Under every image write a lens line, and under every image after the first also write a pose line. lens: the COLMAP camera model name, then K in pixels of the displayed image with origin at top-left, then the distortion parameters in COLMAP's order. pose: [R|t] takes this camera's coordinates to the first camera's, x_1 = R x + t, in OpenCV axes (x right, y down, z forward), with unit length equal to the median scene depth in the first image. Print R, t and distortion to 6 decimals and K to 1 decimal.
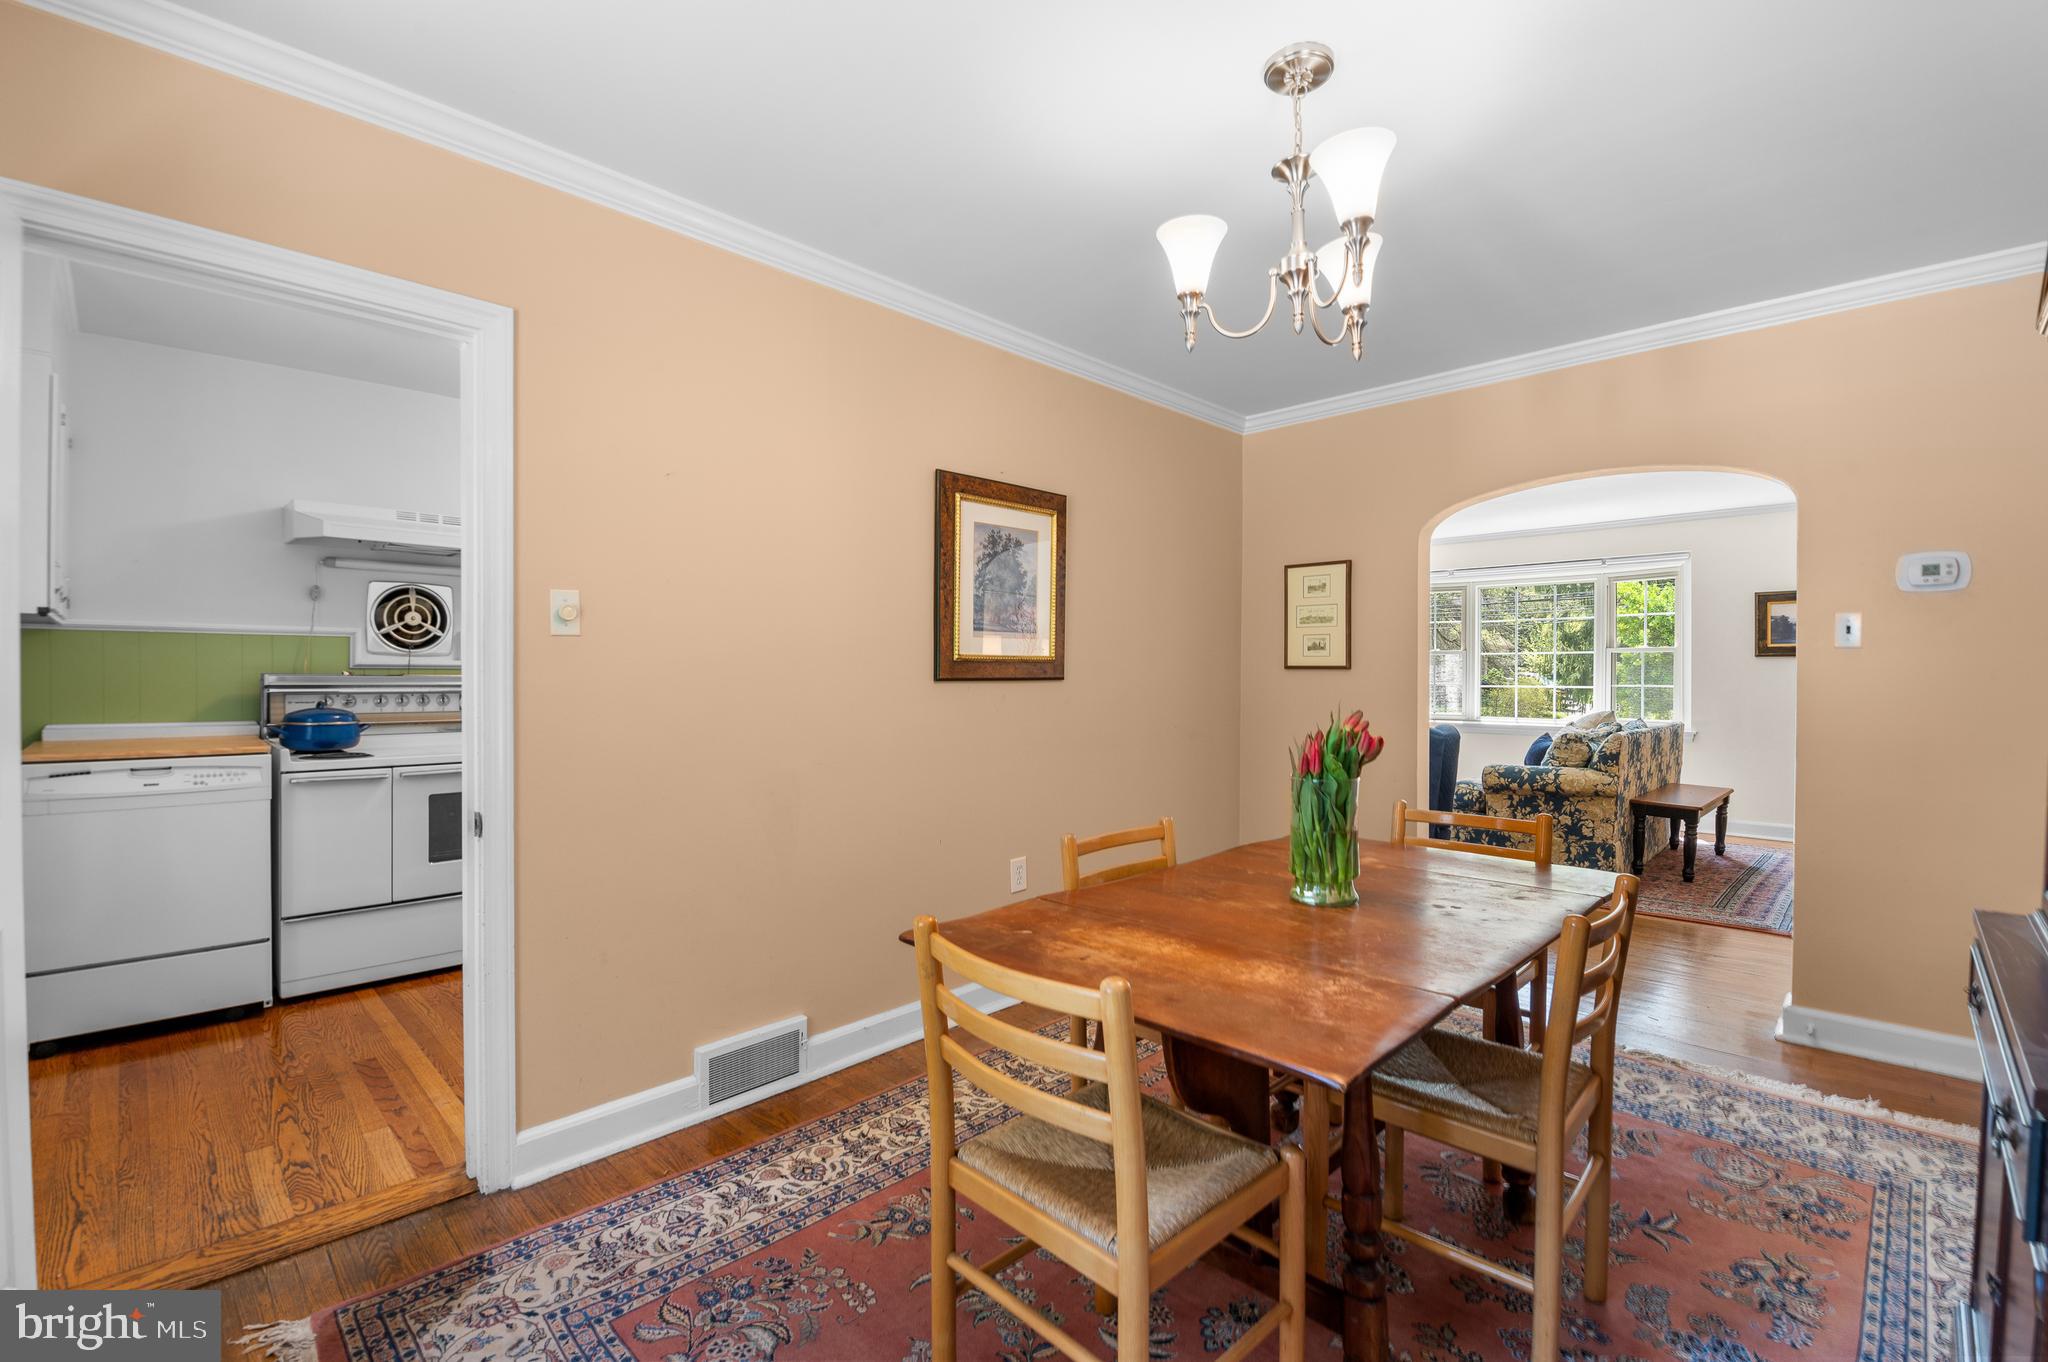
lens RADIAL K [[897.3, 0, 1037.3], [0, 897.3, 687.2], [0, 0, 1]] dist [-0.011581, -0.001293]
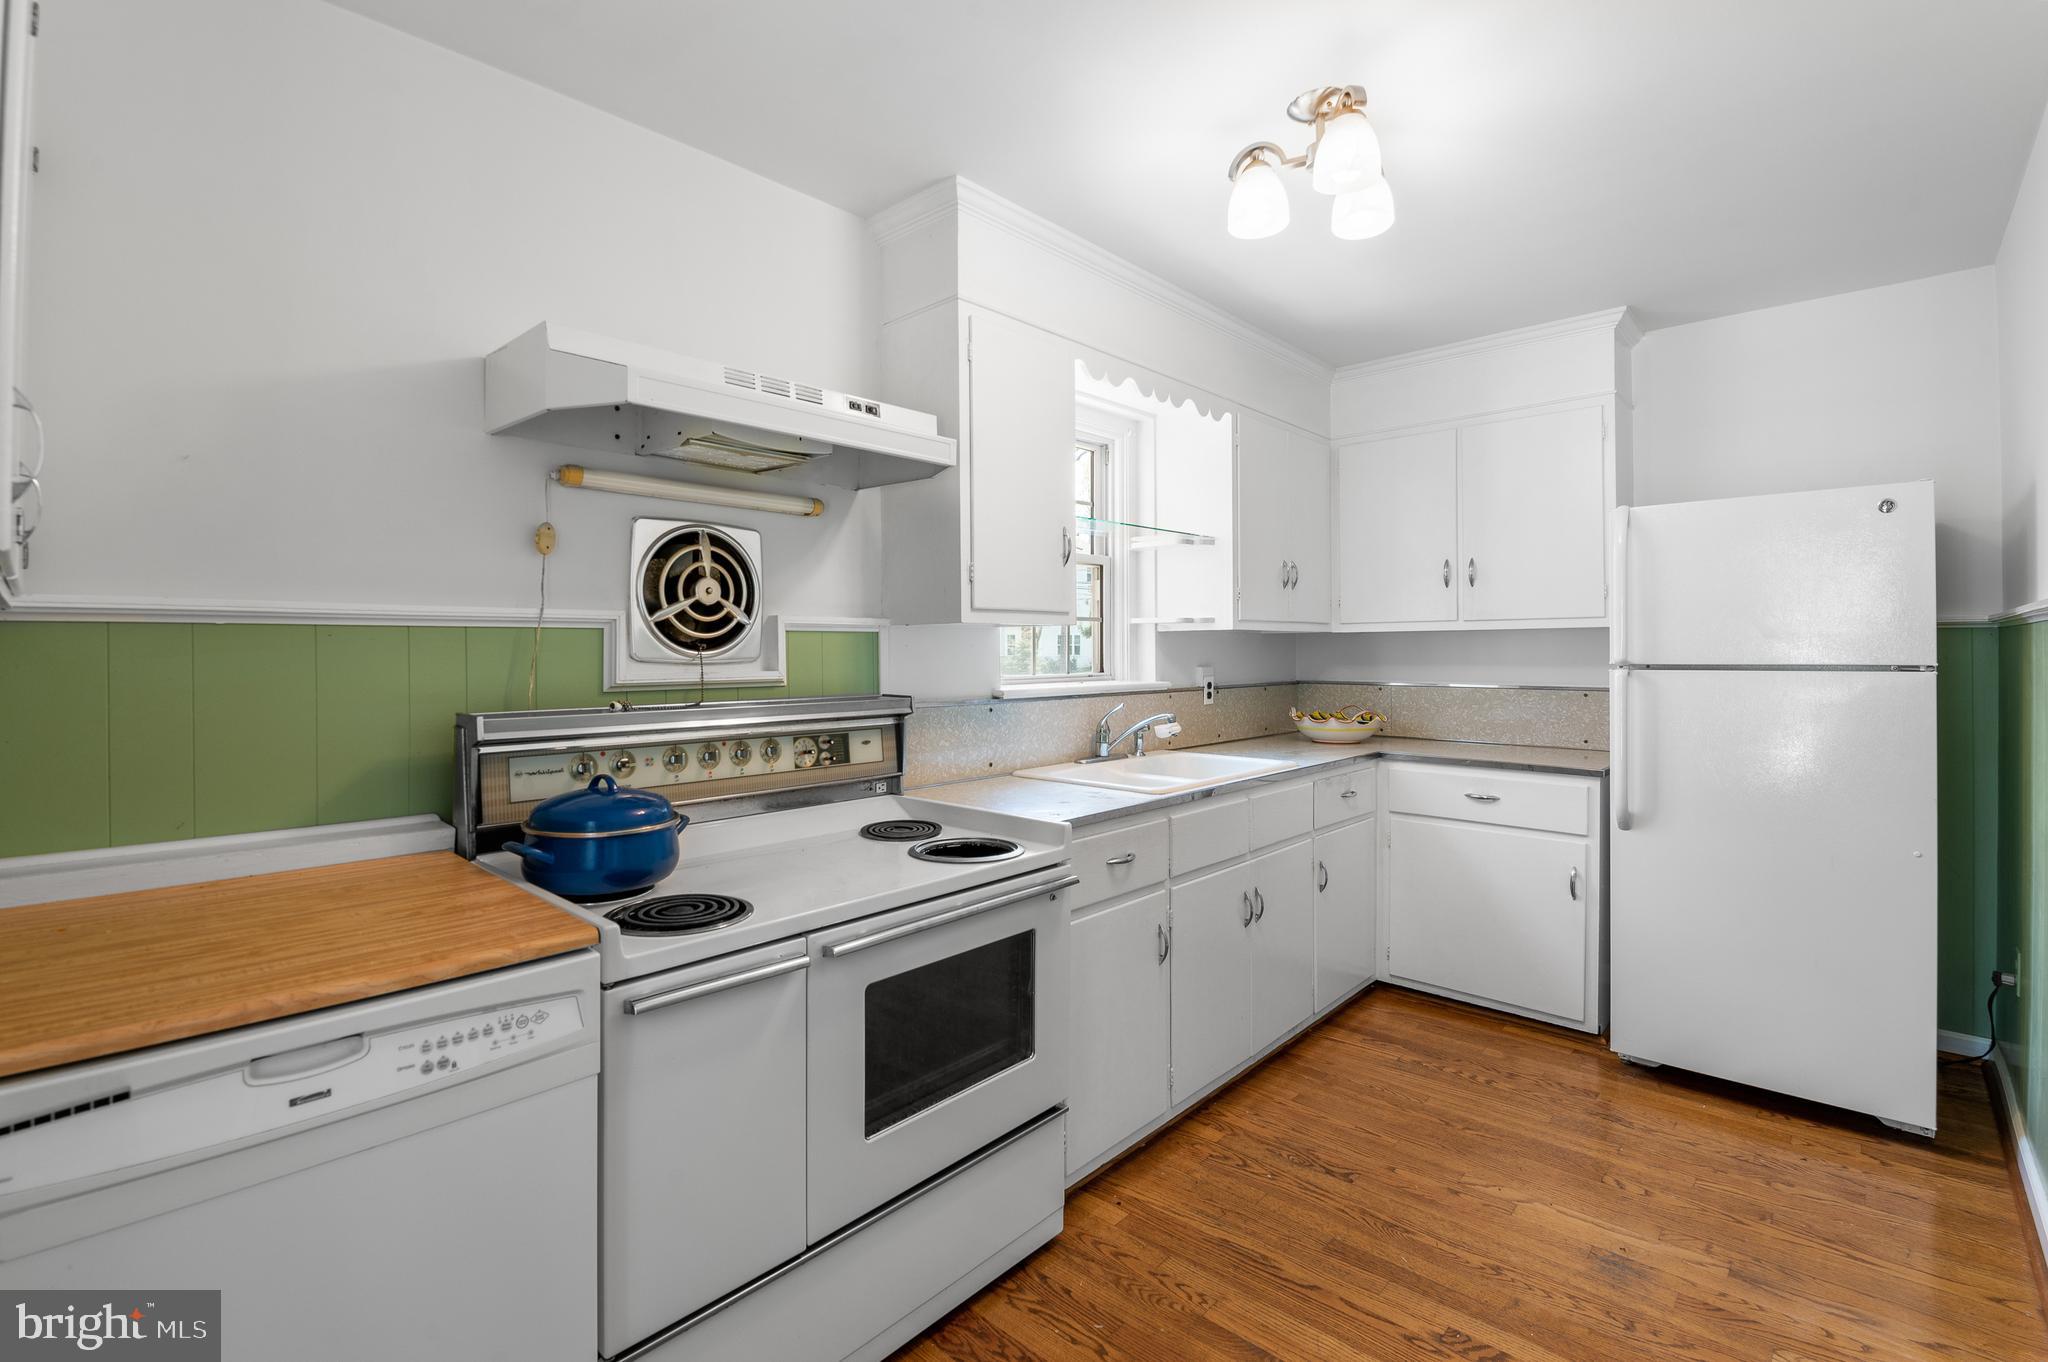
lens RADIAL K [[897.3, 0, 1011.3], [0, 897.3, 666.3], [0, 0, 1]] dist [-0.011581, -0.001293]
pose [[0.999444, -0.002320, 0.033274, -0.551896], [0.001953, 0.999937, 0.011059, -0.039951], [-0.033297, -0.010988, 0.999385, 0.486670]]
